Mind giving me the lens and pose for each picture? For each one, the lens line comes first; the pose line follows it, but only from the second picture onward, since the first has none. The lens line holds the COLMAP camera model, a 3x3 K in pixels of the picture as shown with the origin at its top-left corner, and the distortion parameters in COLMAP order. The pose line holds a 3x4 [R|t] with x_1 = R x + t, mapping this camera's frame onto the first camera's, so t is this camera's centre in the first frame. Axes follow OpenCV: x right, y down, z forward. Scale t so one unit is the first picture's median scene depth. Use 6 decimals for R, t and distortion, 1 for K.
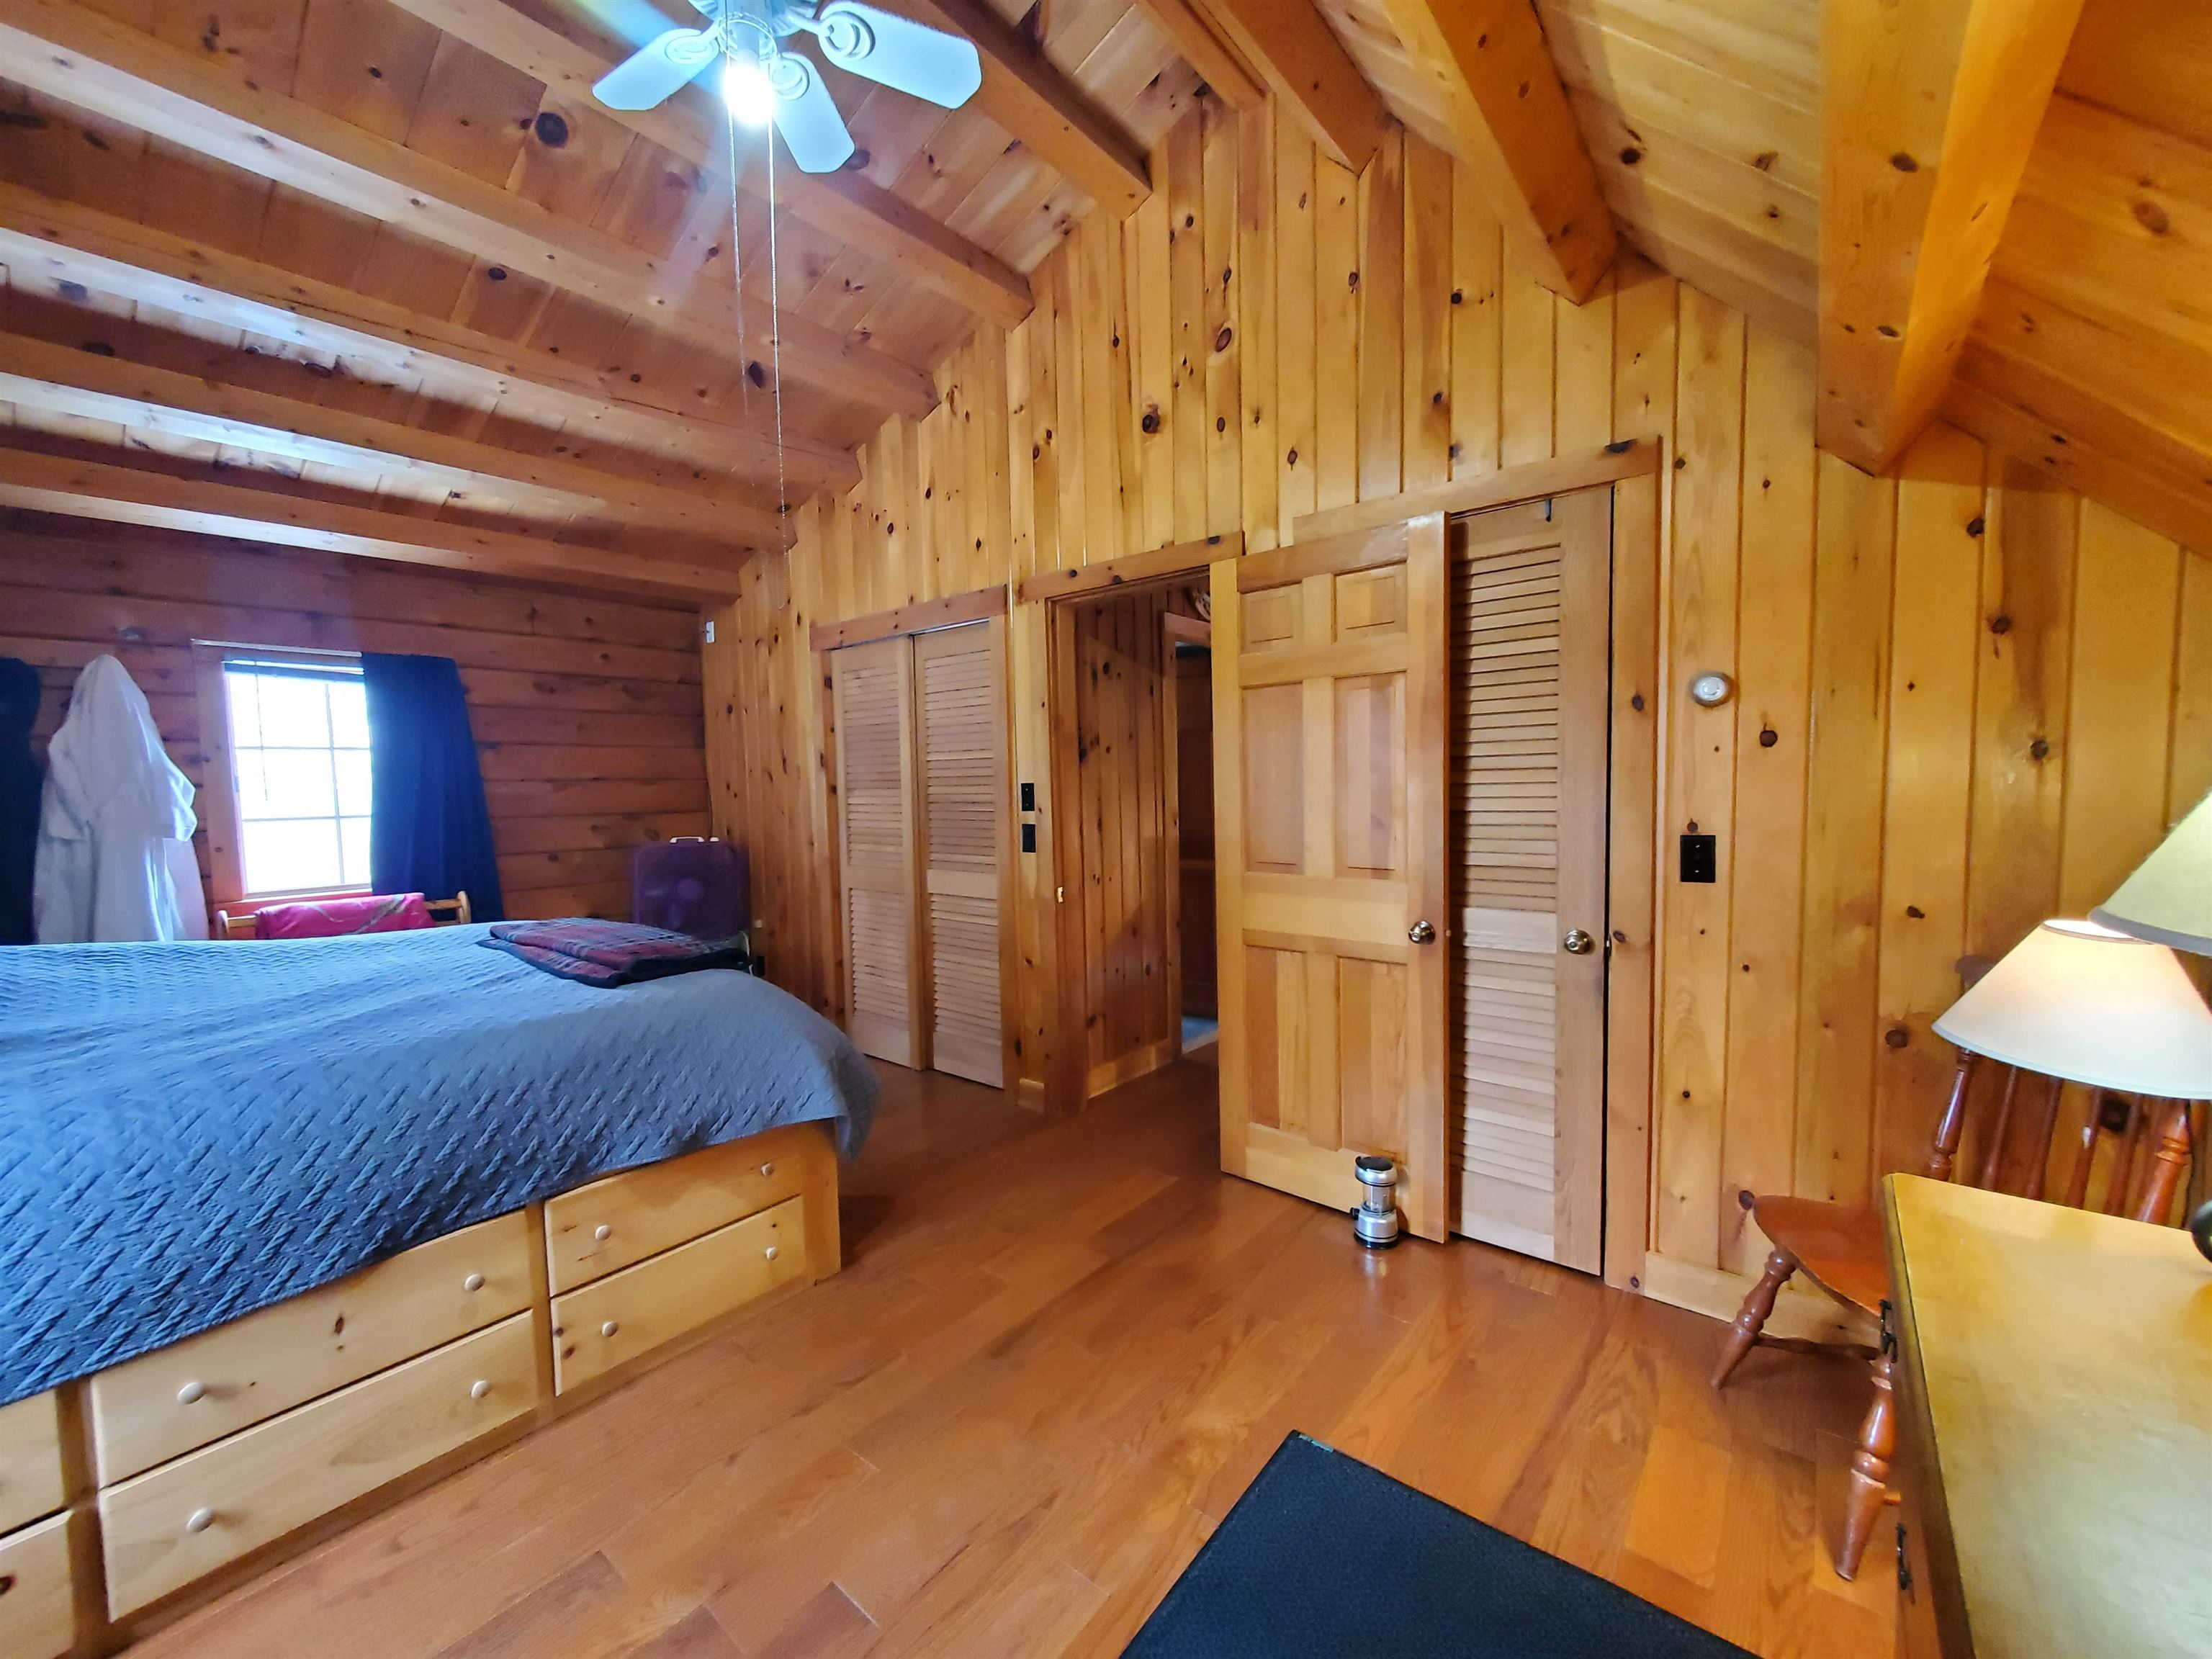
lens RADIAL K [[873.7, 0, 1103.7], [0, 873.7, 834.3], [0, 0, 1]] dist [0.002036, -0.000666]
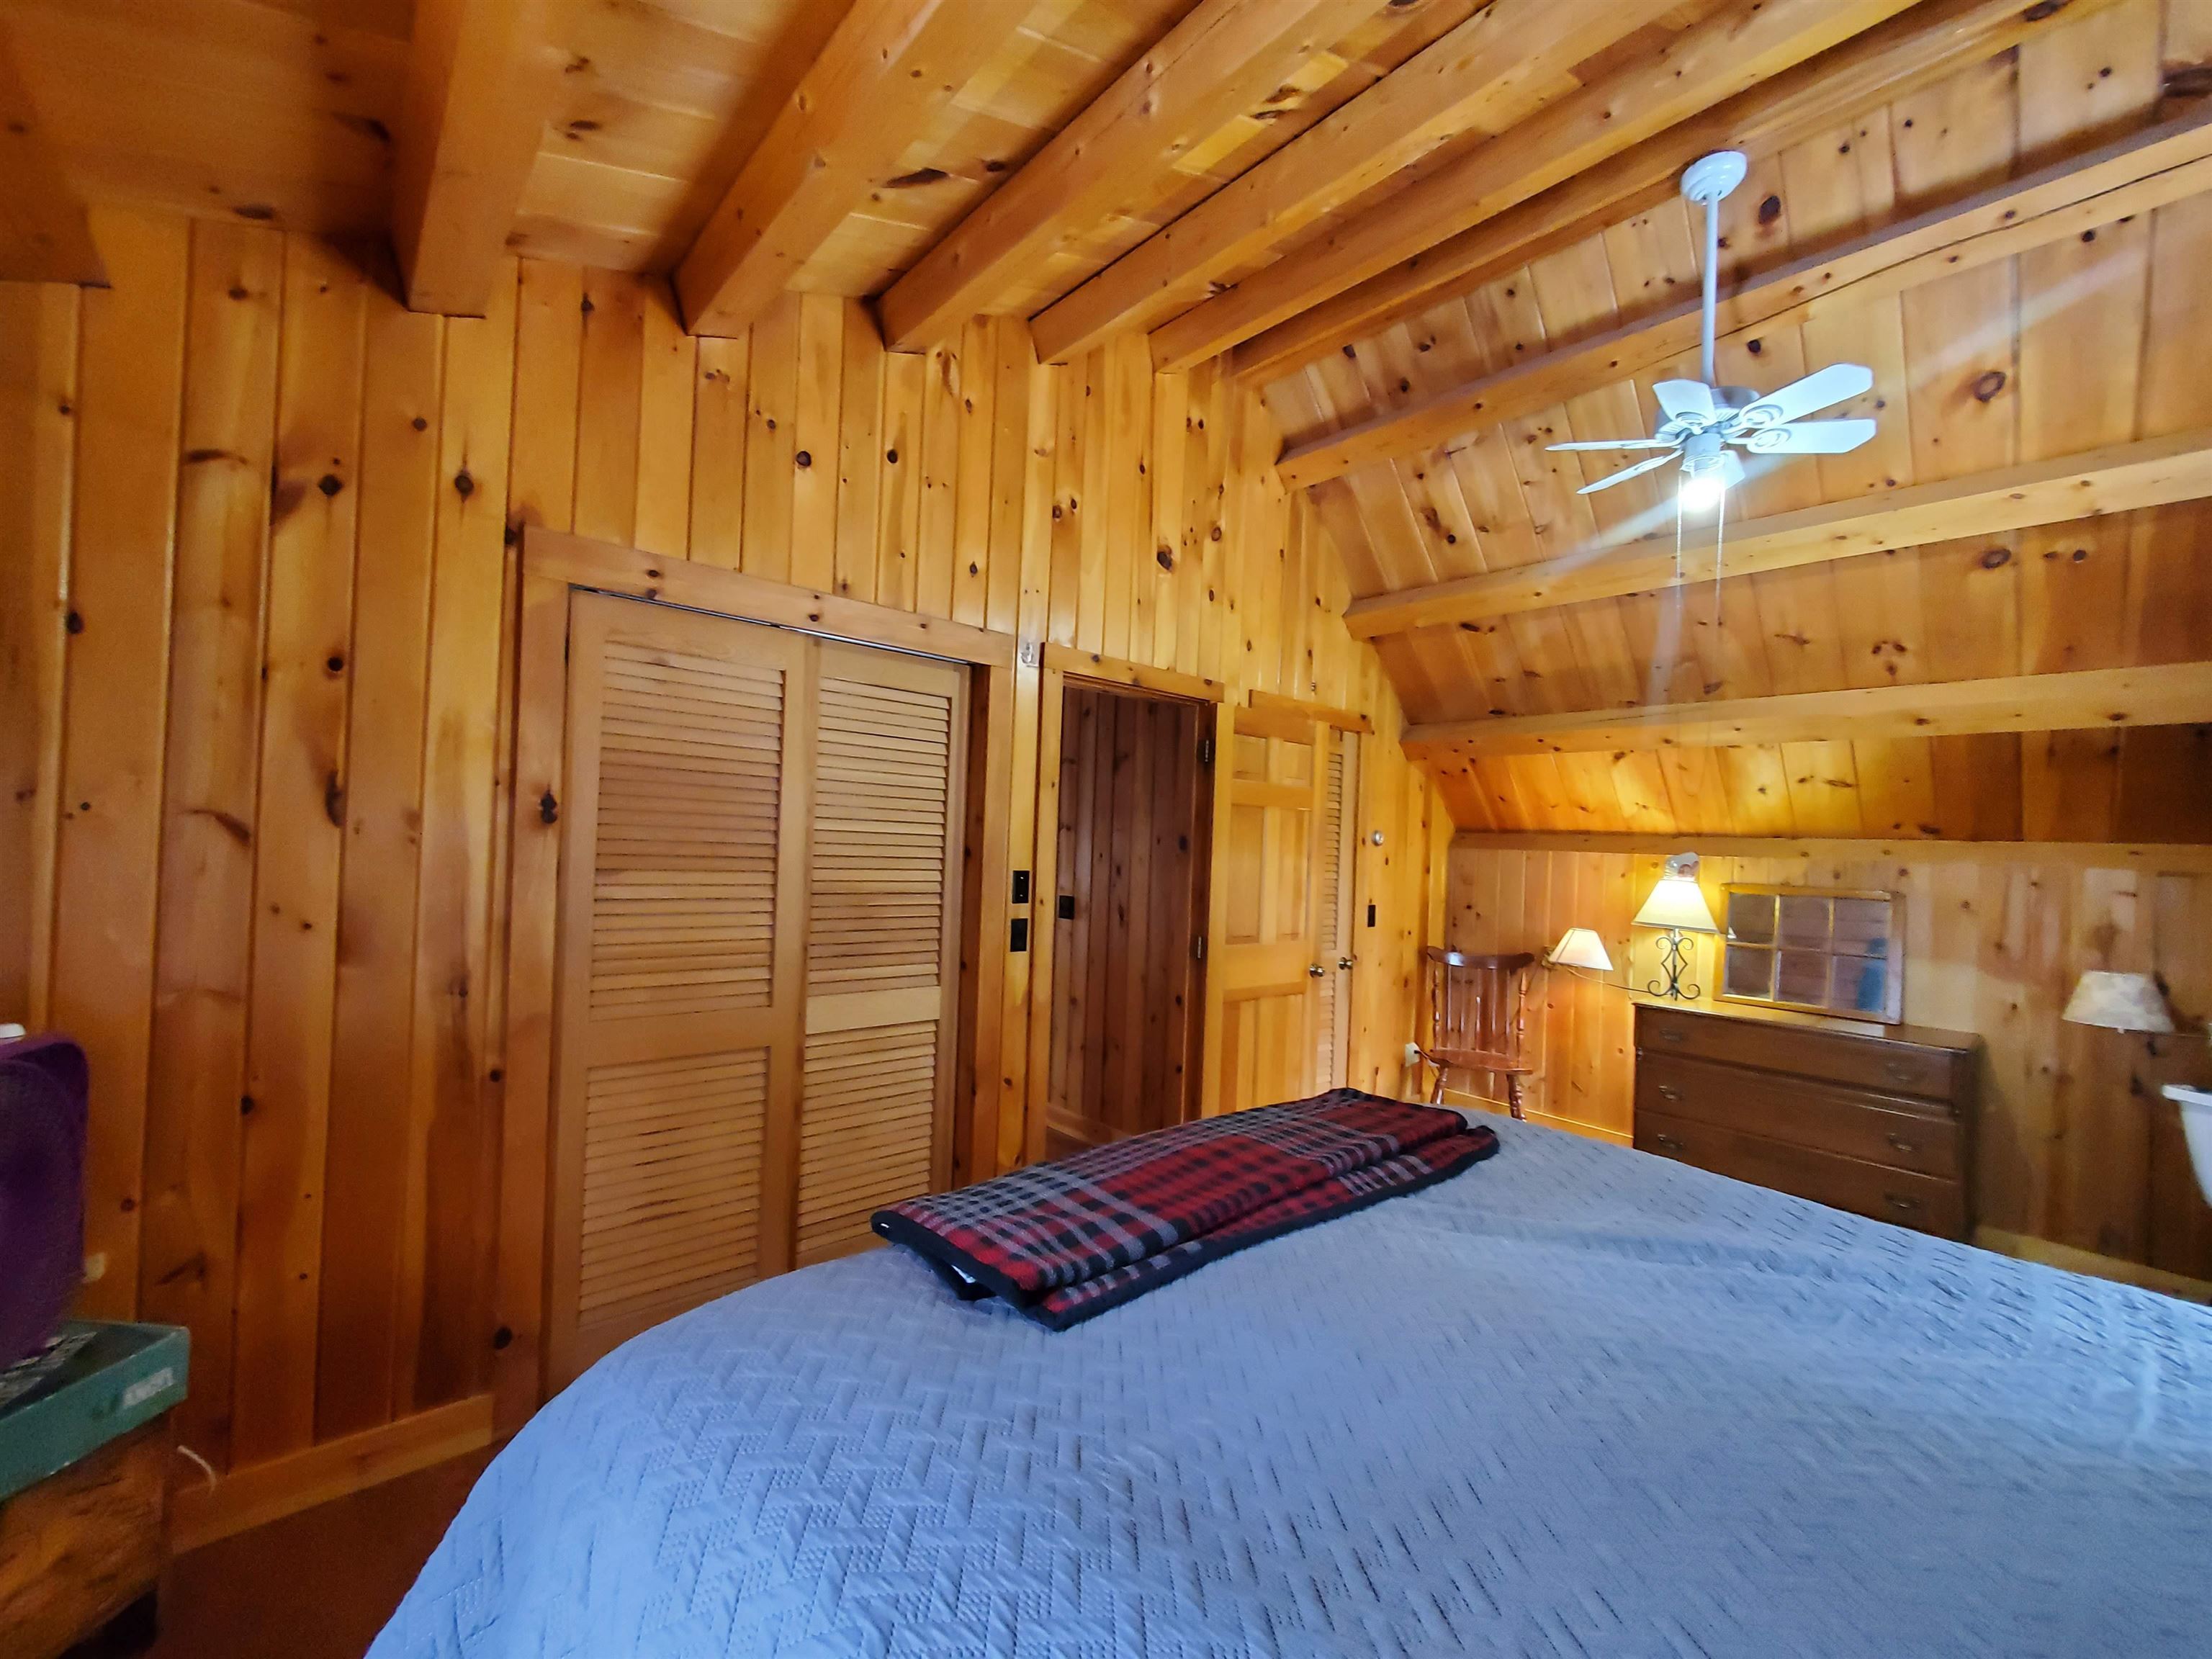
lens RADIAL K [[873.7, 0, 1103.7], [0, 873.7, 834.3], [0, 0, 1]] dist [0.002036, -0.000666]
pose [[0.159931, 0.038932, 0.986360, -1.070032], [0.019840, 0.998893, -0.042644, -0.064903], [-0.986929, 0.026389, 0.158982, 0.905870]]
